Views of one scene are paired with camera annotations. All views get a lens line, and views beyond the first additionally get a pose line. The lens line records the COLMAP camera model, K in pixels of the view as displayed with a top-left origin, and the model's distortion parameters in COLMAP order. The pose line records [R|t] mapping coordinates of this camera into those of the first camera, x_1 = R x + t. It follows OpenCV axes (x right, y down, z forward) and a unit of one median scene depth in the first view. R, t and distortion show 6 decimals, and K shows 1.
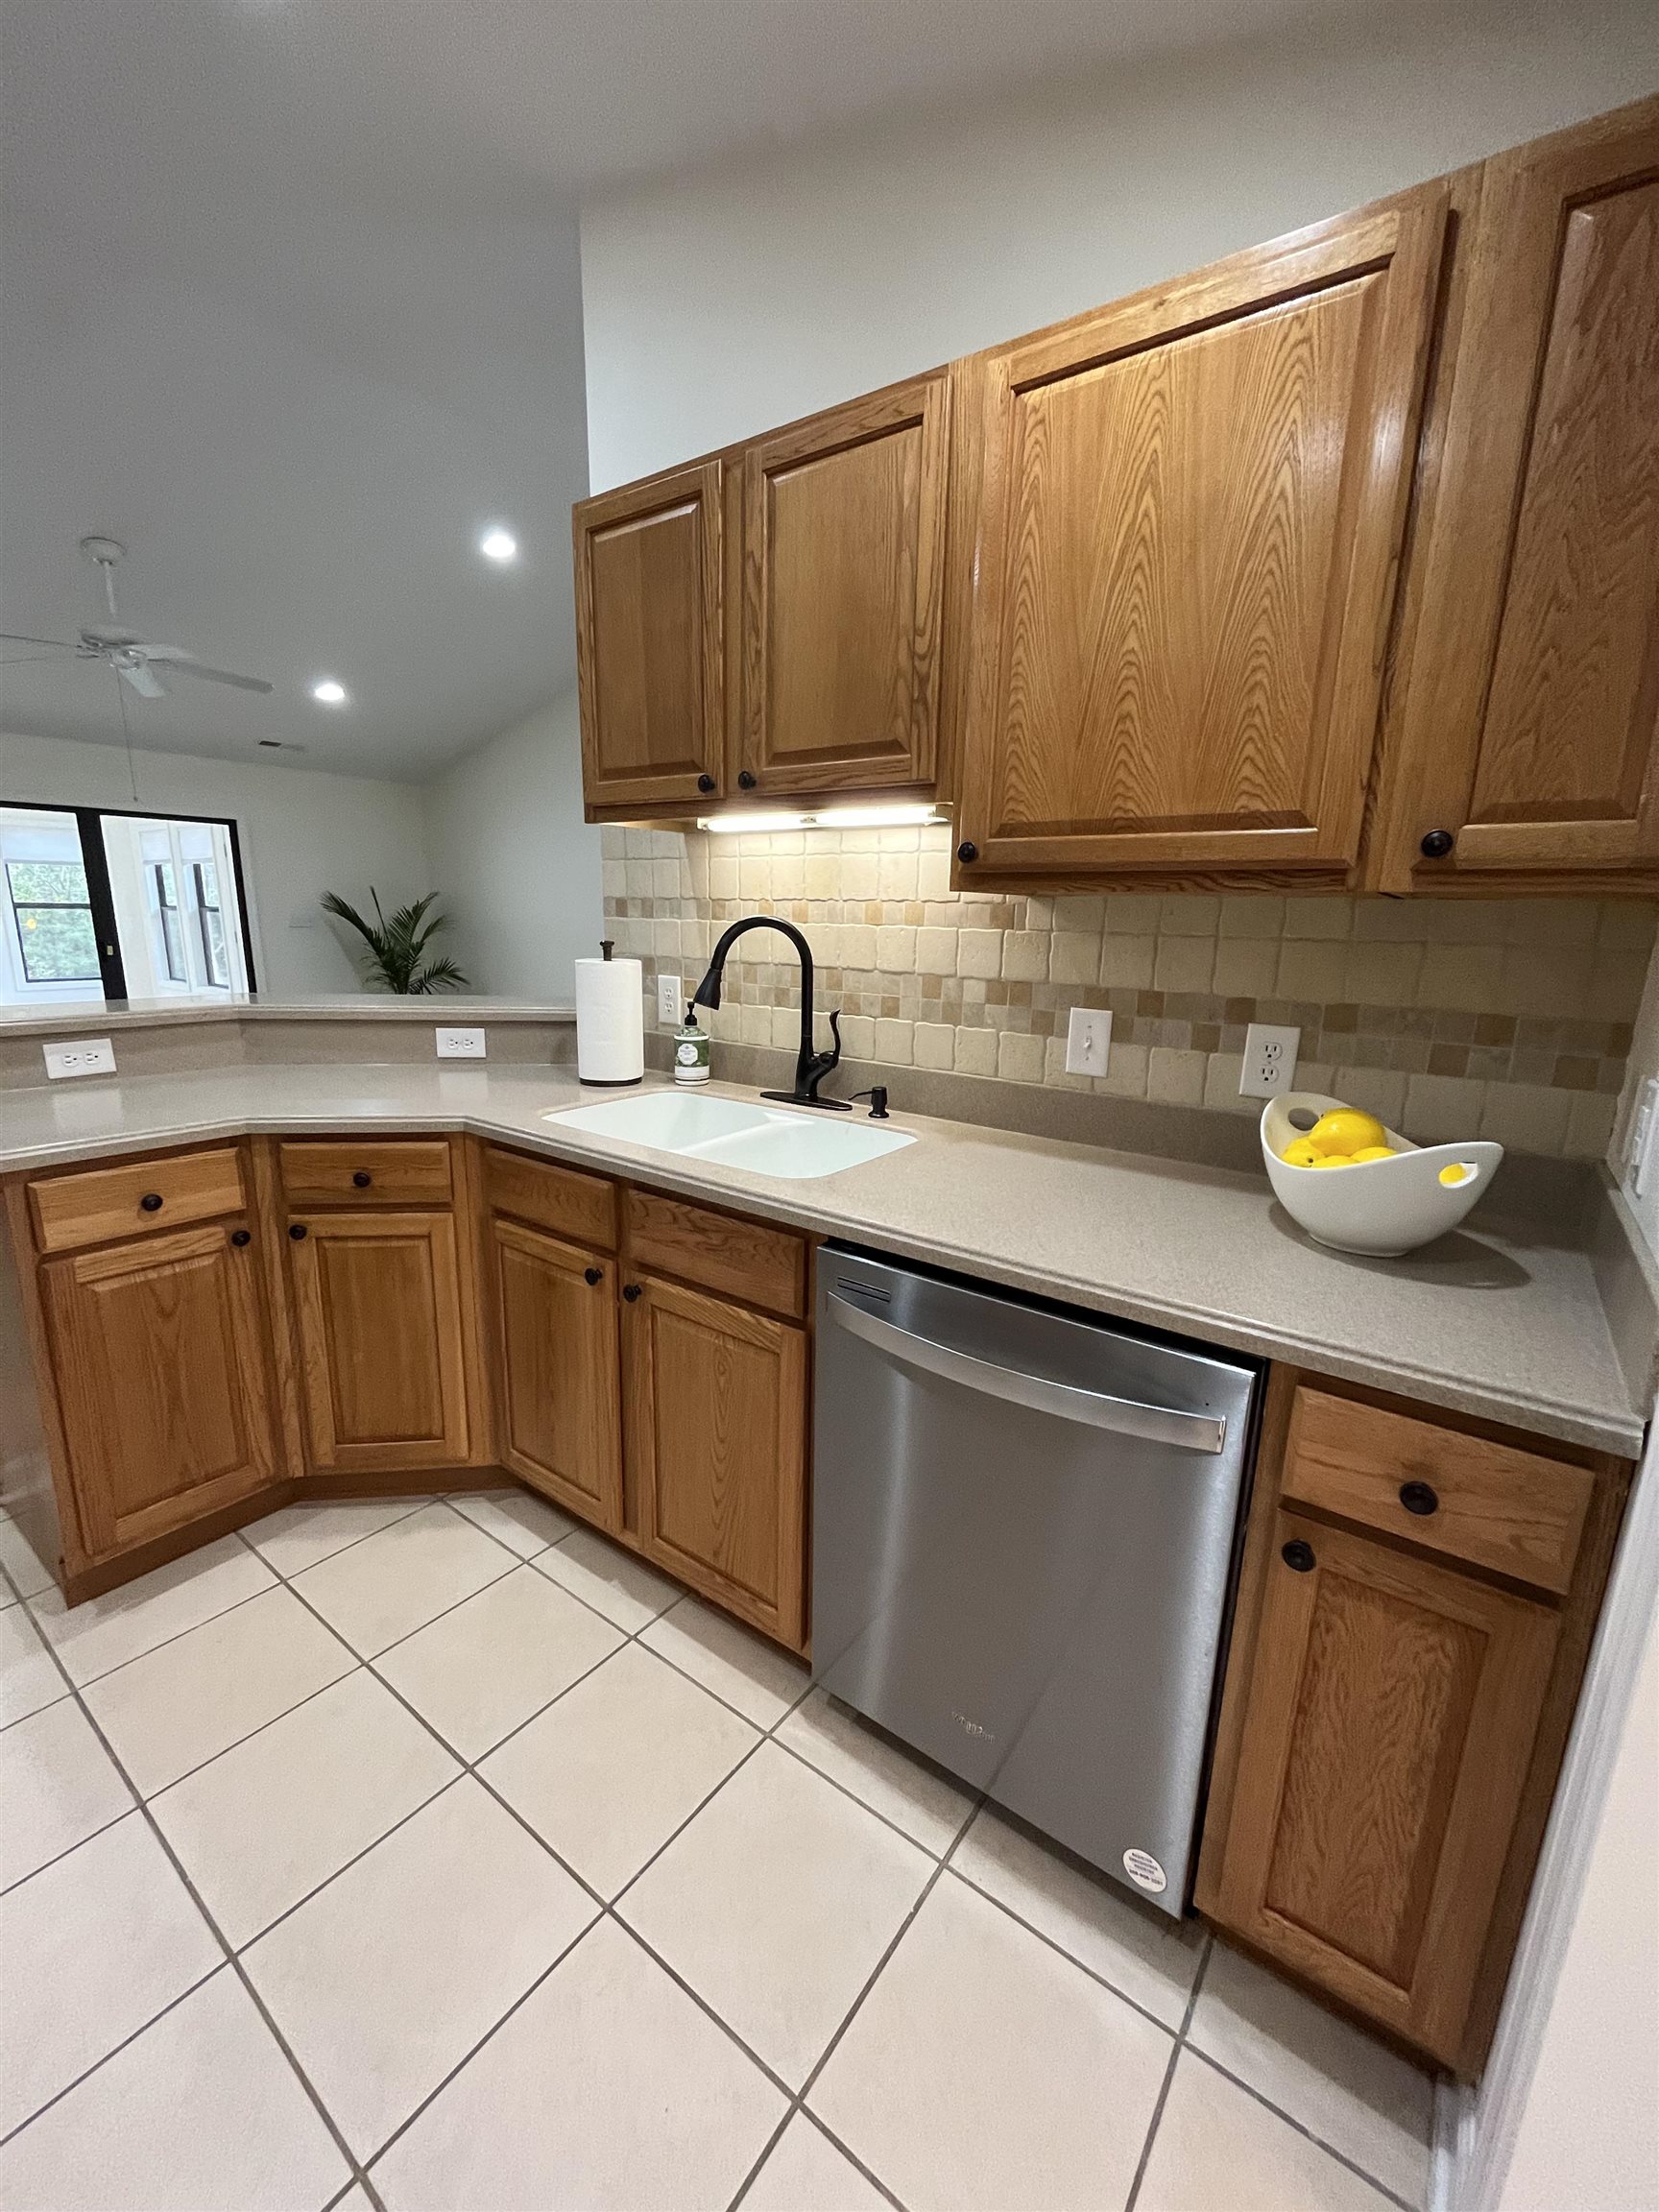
lens RADIAL K [[891.6, 0, 837.4], [0, 891.6, 1111.1], [0, 0, 1]] dist [-0.004405, 0.000616]
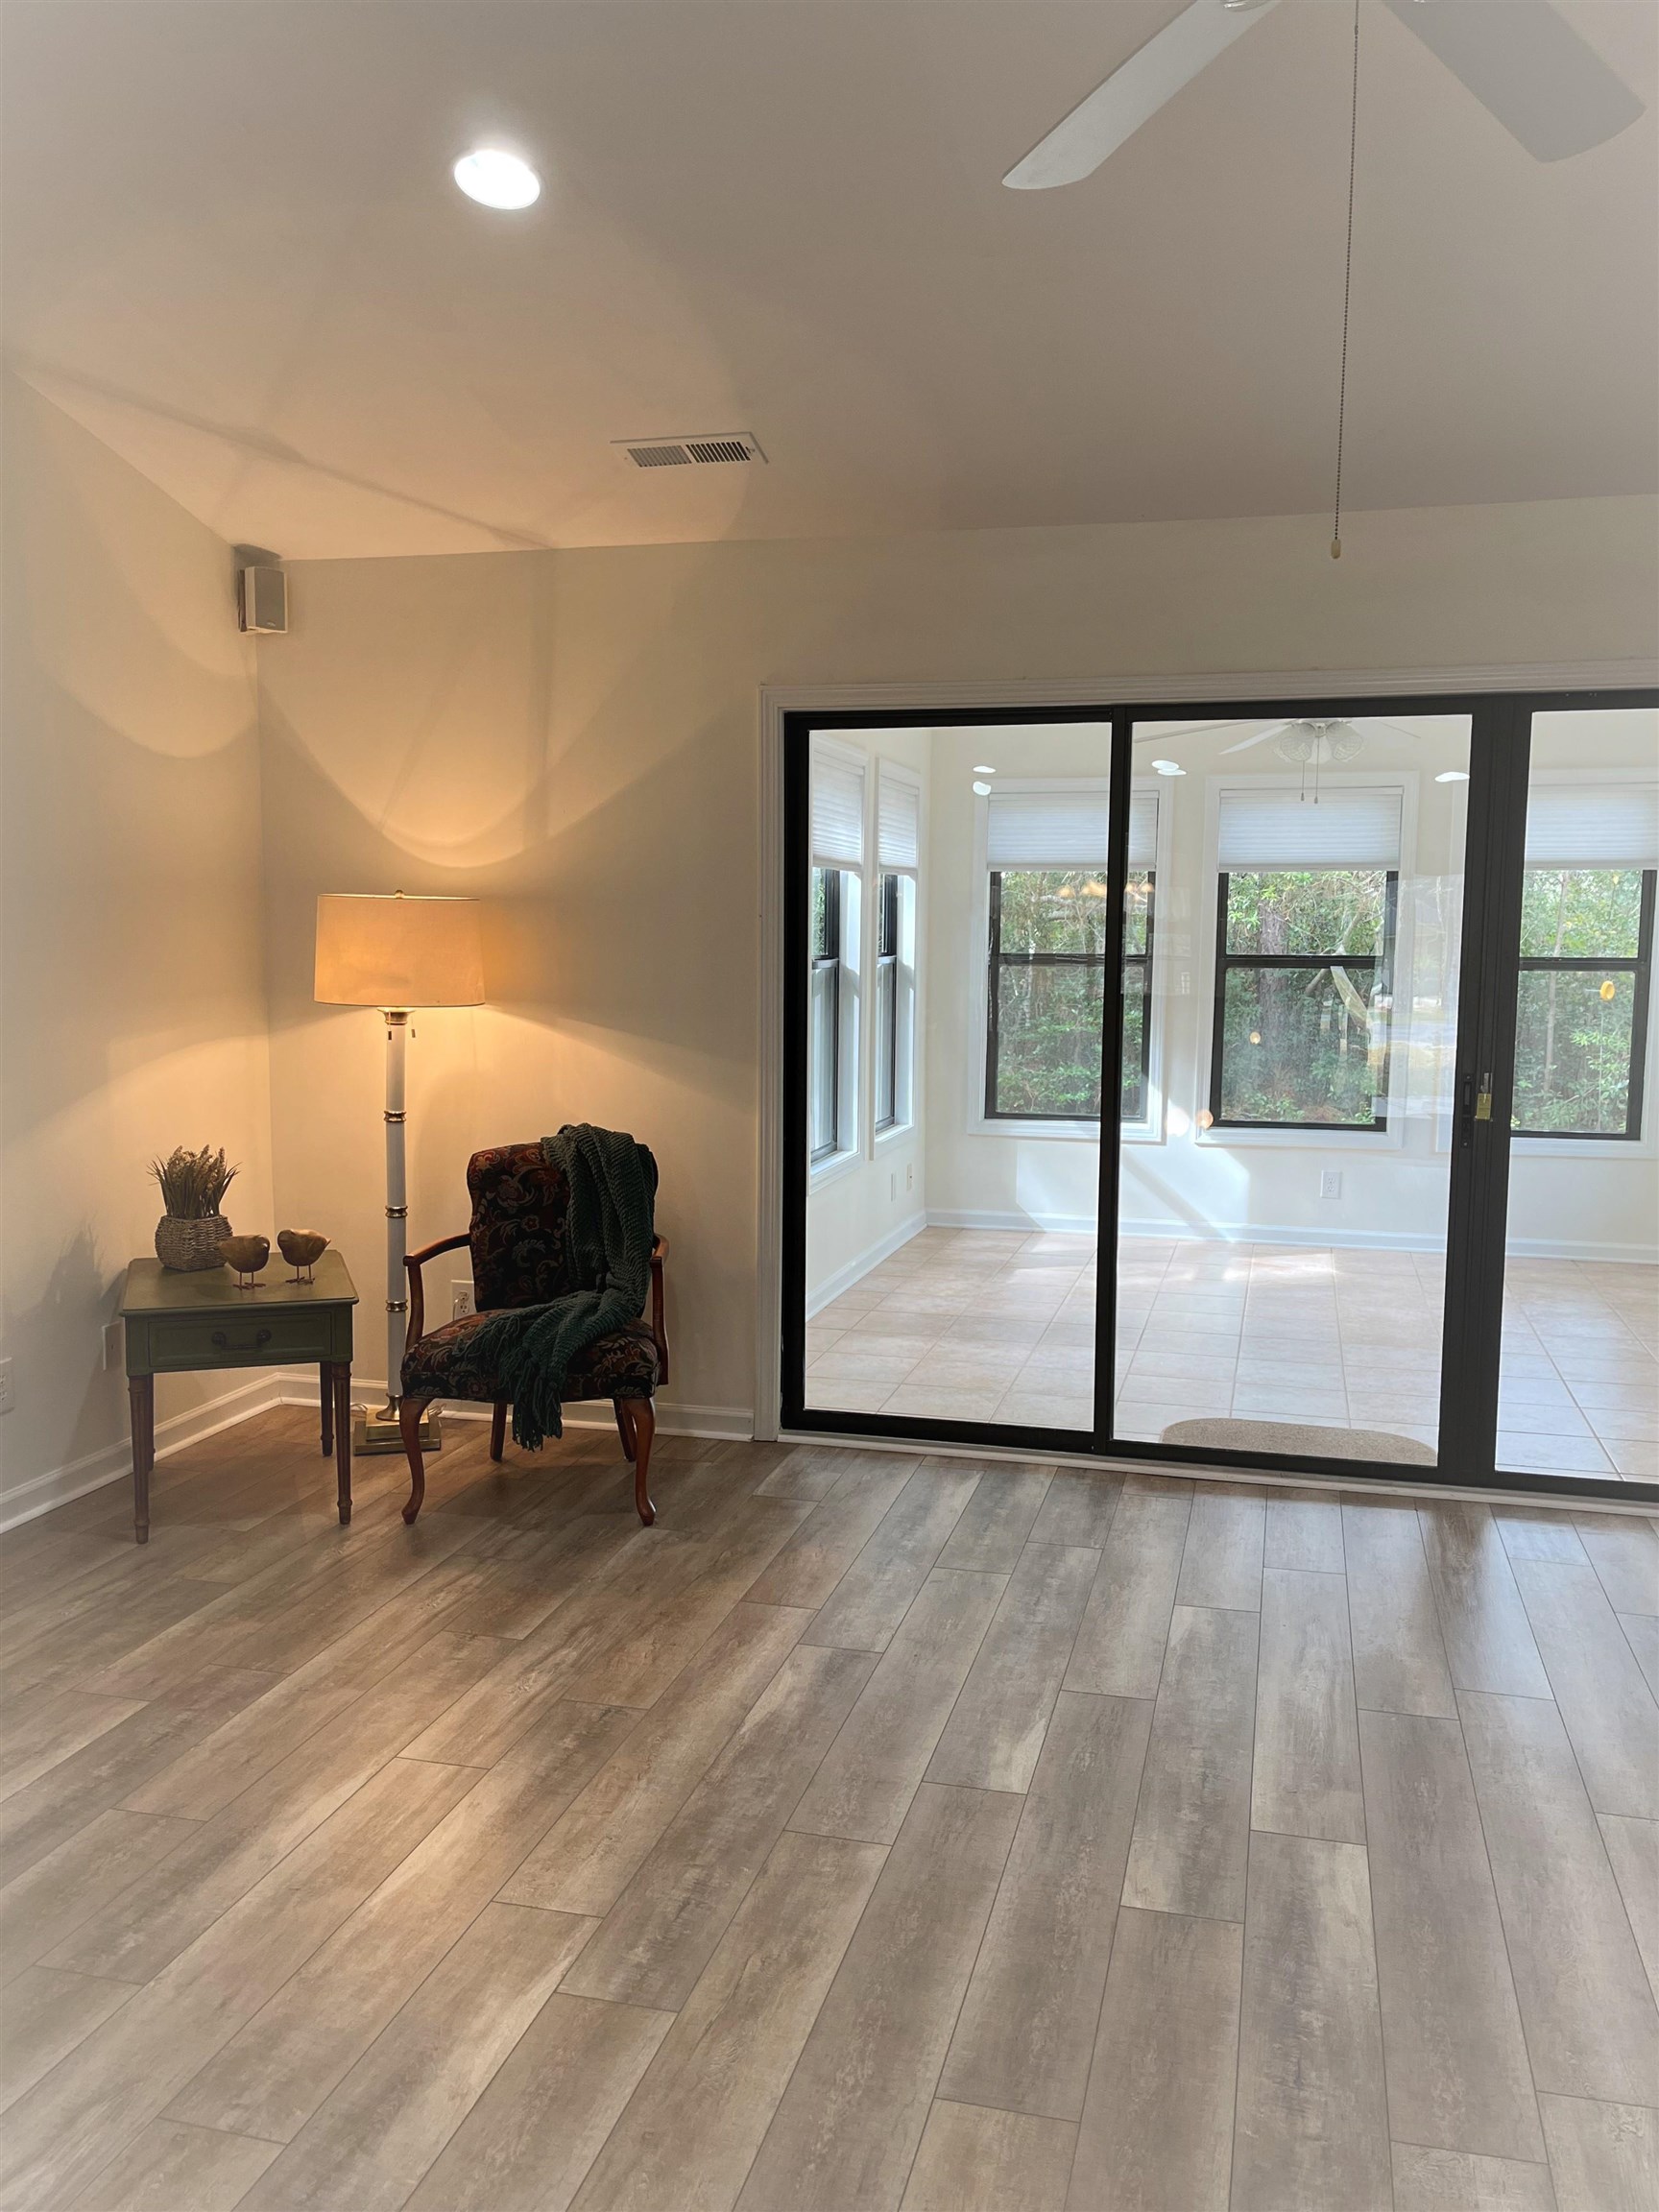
lens RADIAL K [[1788.9, 0, 816.7], [0, 1788.9, 1104.7], [0, 0, 1]] dist [0.057623, -0.001654]
pose [[0.366782, 0.076036, -0.927194, -1.045193], [-0.202985, 0.979182, 0.000002, -0.486763], [0.907892, 0.188206, 0.374580, 1.924313]]
